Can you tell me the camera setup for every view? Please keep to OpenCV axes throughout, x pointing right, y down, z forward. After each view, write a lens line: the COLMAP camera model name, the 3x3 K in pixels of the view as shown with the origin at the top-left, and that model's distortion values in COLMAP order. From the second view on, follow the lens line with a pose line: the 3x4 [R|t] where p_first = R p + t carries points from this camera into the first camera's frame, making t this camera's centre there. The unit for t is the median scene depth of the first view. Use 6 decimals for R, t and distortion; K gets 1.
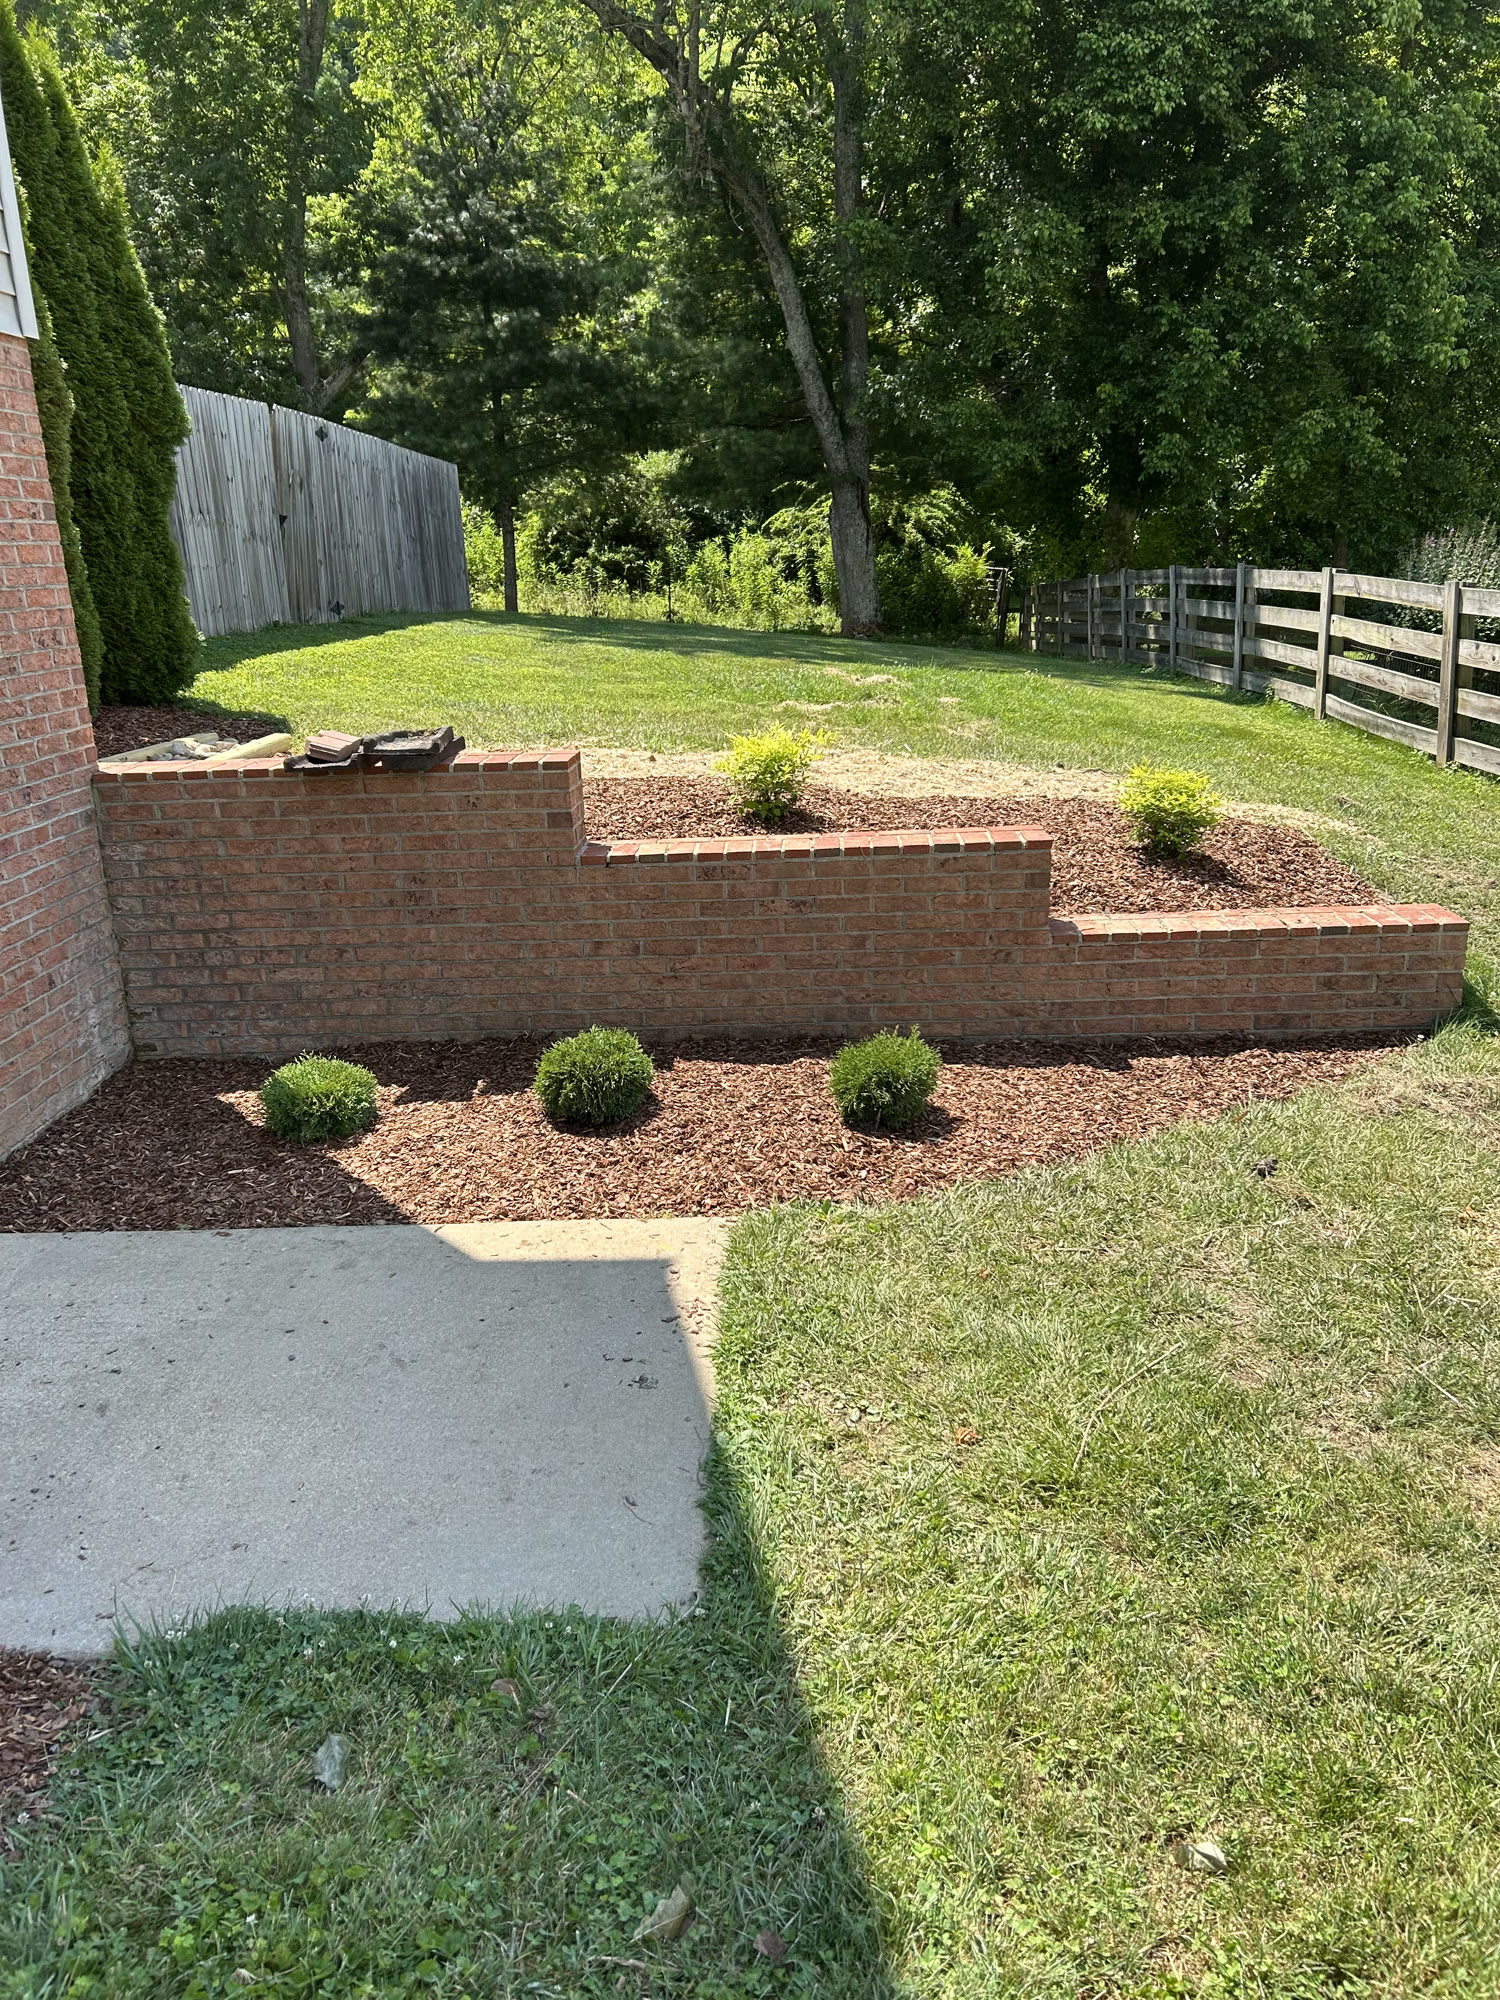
lens RADIAL K [[1525.5, 0, 750.1], [0, 1525.5, 1001.3], [0, 0, 1]] dist [-0.003480, -0.001159]
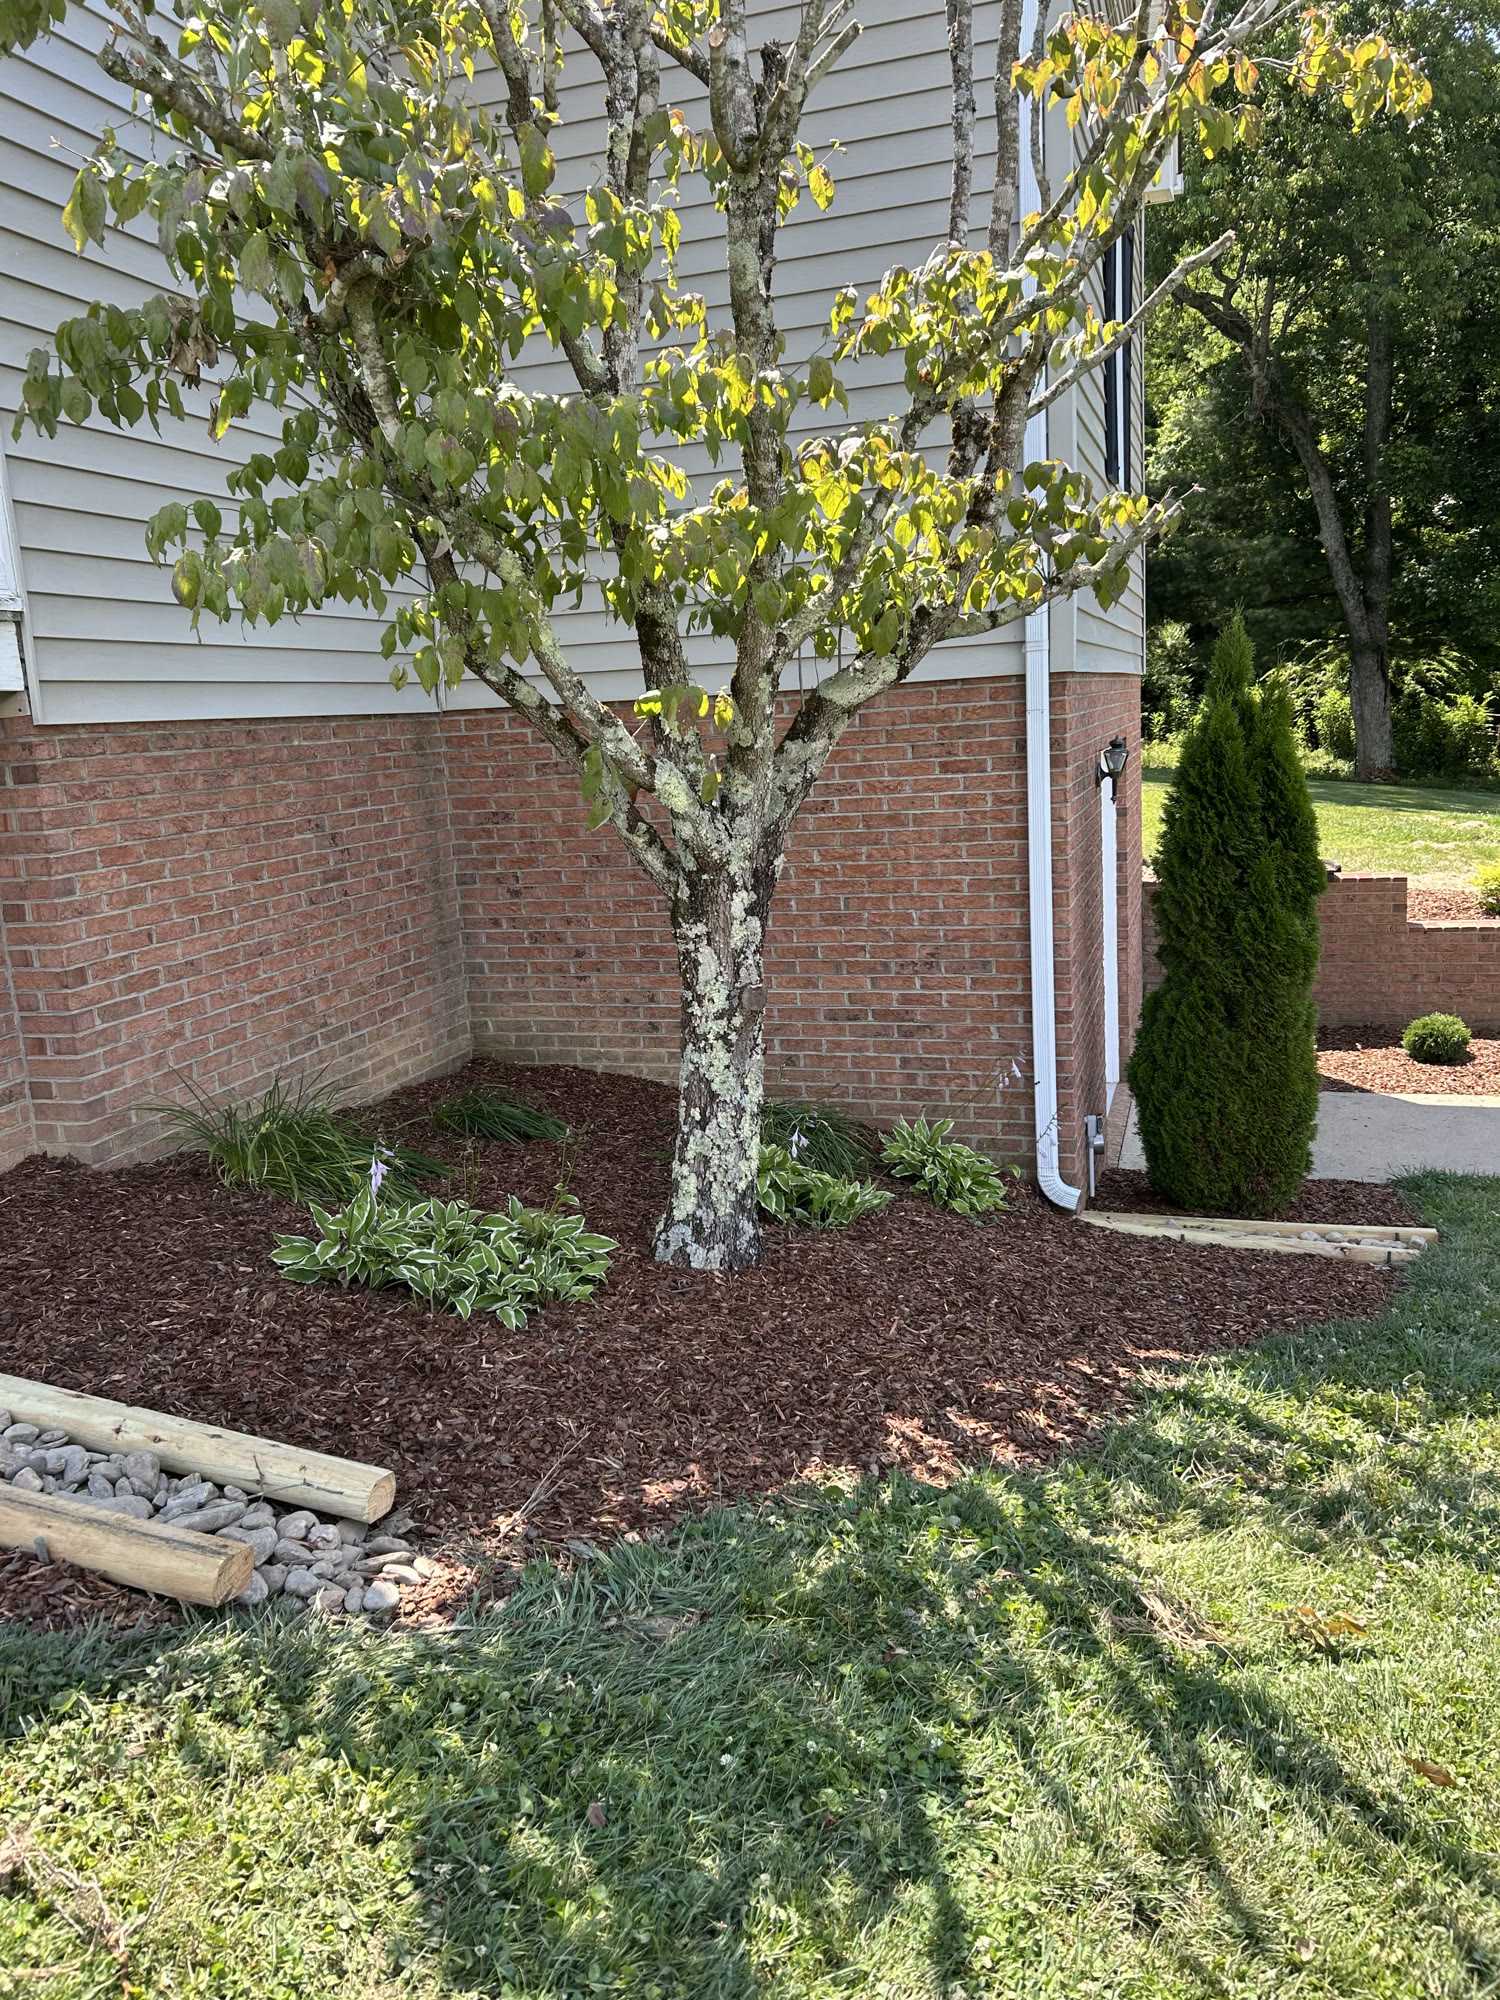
lens RADIAL K [[1525.5, 0, 750.0], [0, 1525.5, 996.4], [0, 0, 1]] dist [-0.003480, -0.001159]
pose [[0.966066, 0.024562, -0.257125, -0.069228], [-0.046838, 0.995623, -0.080871, 0.029853], [0.254013, 0.090170, 0.962988, -0.167453]]
